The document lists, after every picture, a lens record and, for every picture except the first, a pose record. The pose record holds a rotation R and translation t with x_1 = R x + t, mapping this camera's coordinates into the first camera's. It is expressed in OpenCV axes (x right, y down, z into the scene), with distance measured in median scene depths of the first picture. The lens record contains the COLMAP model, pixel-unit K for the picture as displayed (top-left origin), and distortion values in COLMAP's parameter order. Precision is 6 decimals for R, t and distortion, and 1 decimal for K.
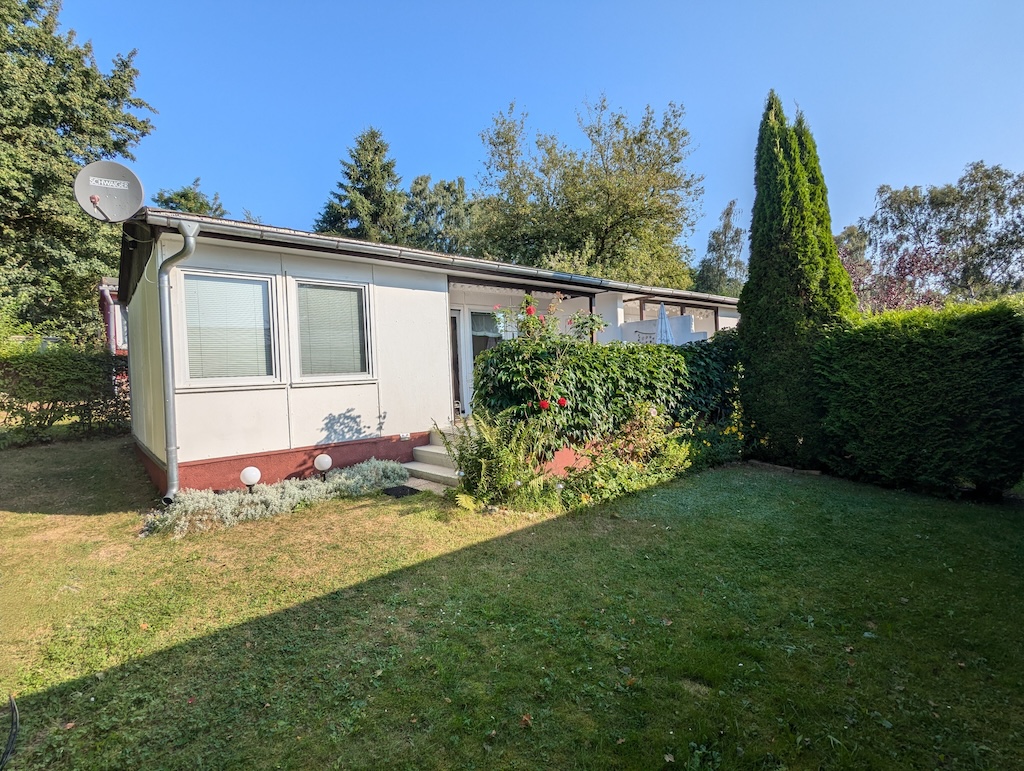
lens RADIAL K [[489.9, 0, 512.0], [0, 489.9, 385.5], [0, 0, 1]] dist [-0.000992, 0.001800]
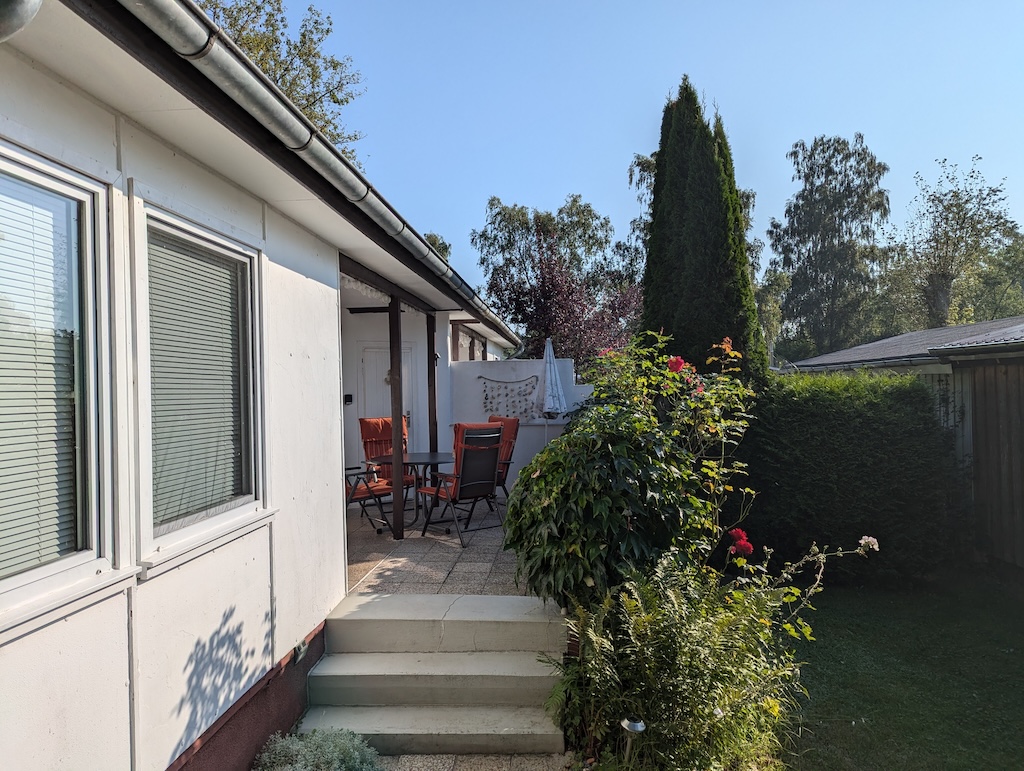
lens RADIAL K [[726.8, 0, 512.0], [0, 726.8, 385.5], [0, 0, 1]] dist [0.046027, 0.000695]
pose [[0.709050, 0.029618, 0.704536, -0.485266], [0.009898, 0.998601, -0.051942, -0.069127], [-0.705088, 0.043803, 0.707765, 0.429930]]
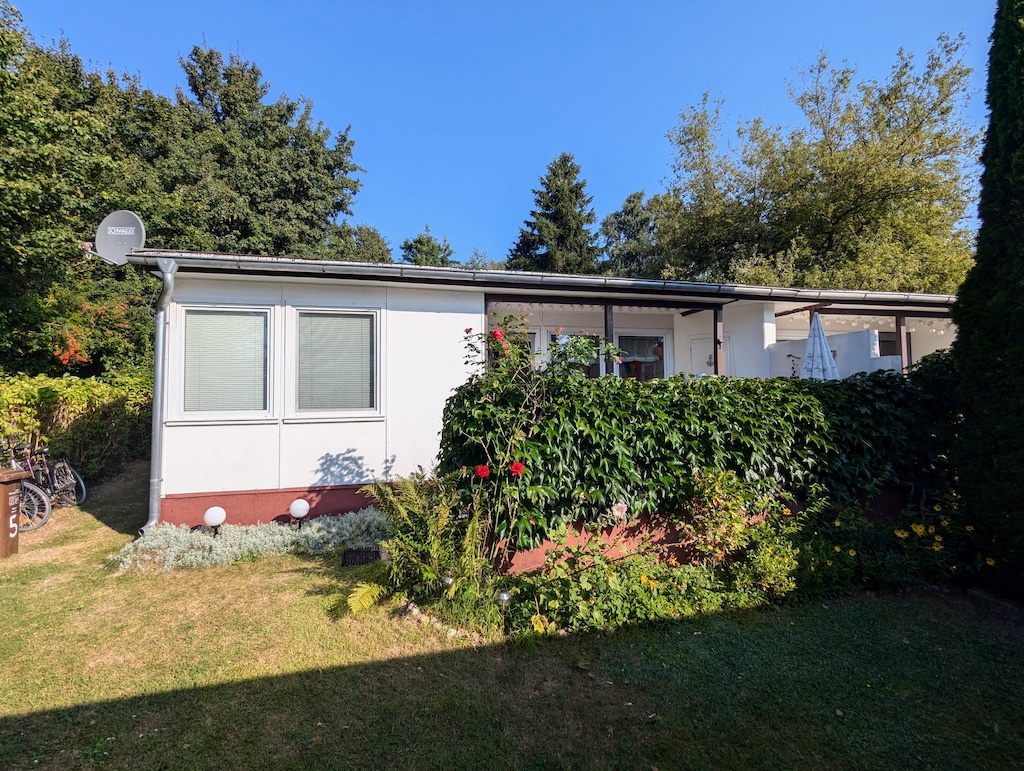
lens RADIAL K [[489.9, 0, 512.0], [0, 489.9, 385.5], [0, 0, 1]] dist [-0.000992, 0.001800]
pose [[0.892909, 0.017048, -0.449915, 0.290317], [-0.036008, 0.998786, -0.033617, -0.042187], [0.448795, 0.046217, 0.892439, 0.284703]]
